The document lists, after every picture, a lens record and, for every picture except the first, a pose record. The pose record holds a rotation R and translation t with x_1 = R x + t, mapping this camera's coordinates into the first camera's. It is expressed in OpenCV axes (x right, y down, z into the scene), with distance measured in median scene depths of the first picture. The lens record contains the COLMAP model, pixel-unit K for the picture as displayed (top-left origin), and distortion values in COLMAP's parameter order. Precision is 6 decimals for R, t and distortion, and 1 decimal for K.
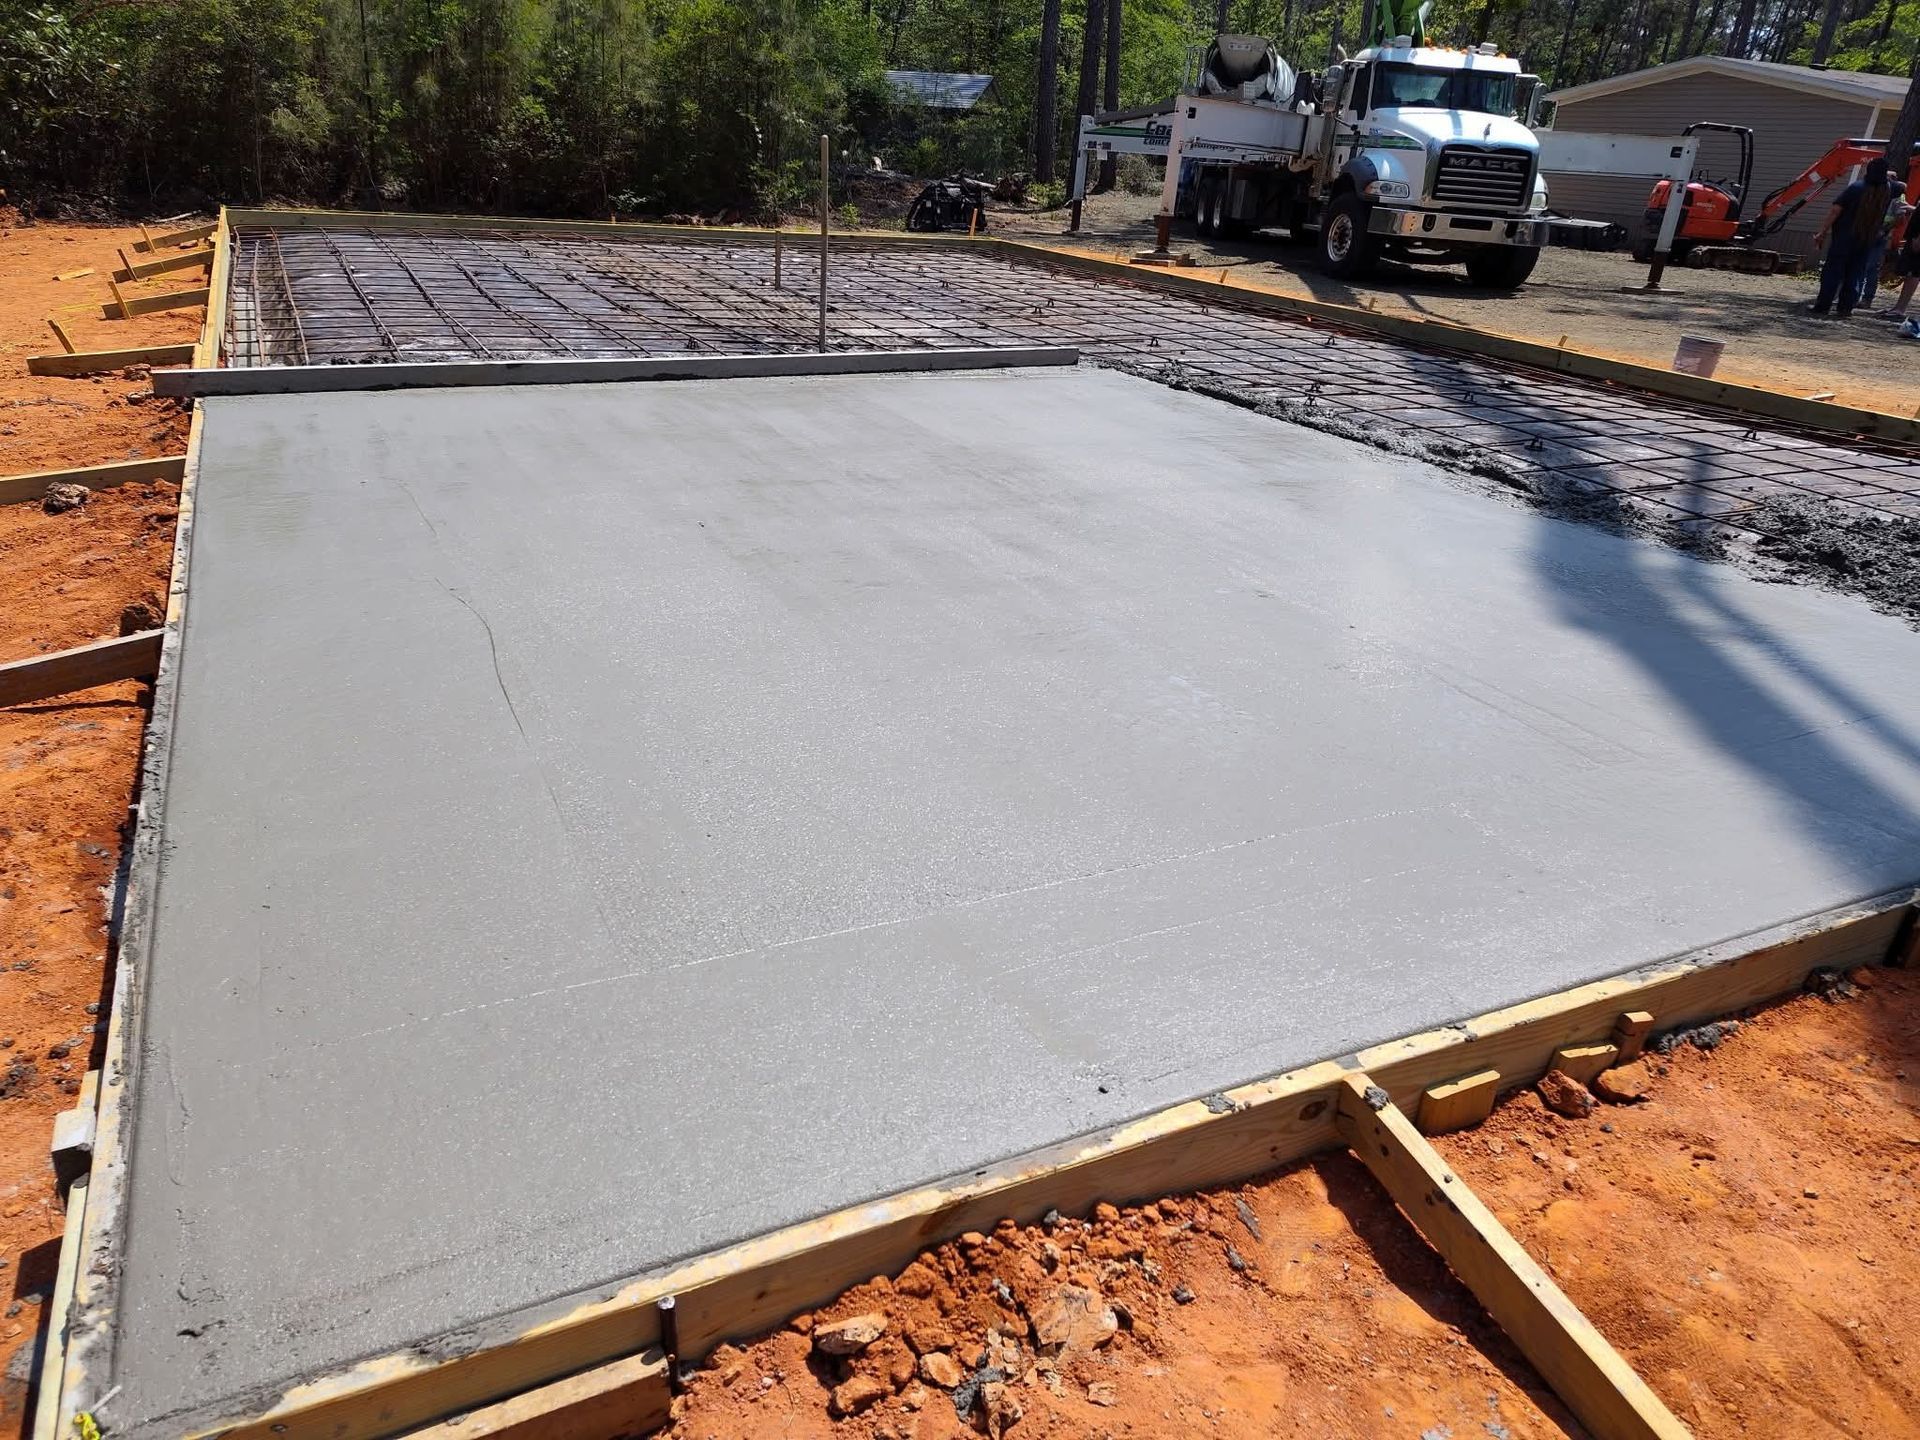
lens RADIAL K [[1309.4, 0, 956.5], [0, 1309.4, 688.8], [0, 0, 1]] dist [0.049586, -0.050050]
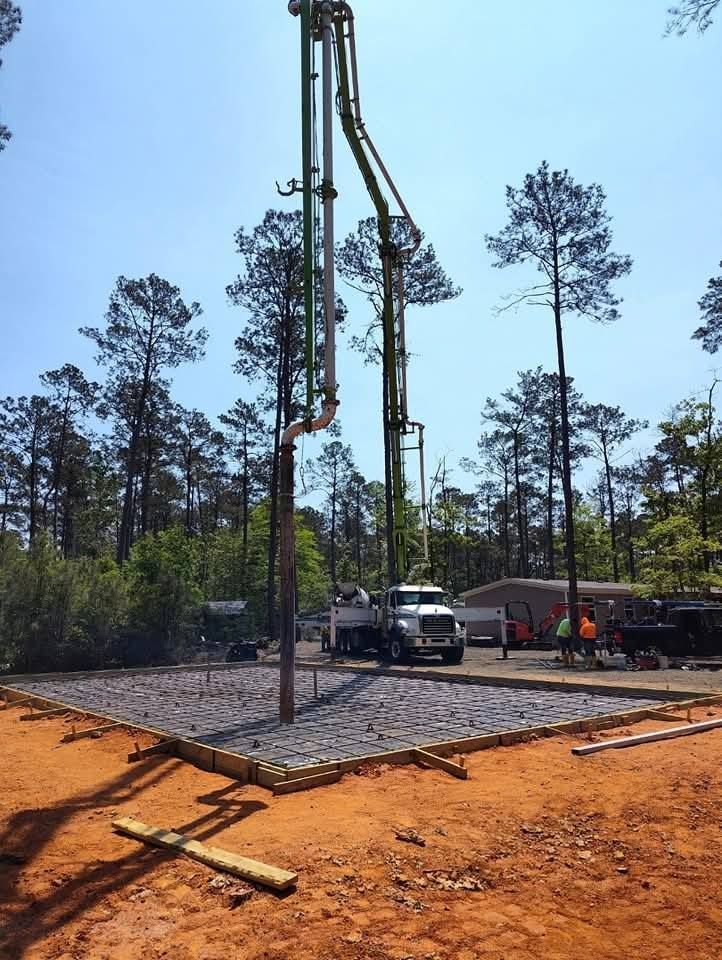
lens RADIAL K [[654.7, 0, 358.3], [0, 654.7, 477.8], [0, 0, 1]] dist [0.049586, -0.050050]
pose [[0.973546, -0.030755, 0.226411, -0.083427], [0.154558, 0.818443, -0.553410, 0.110740], [-0.168284, 0.573764, 0.801546, -0.288456]]
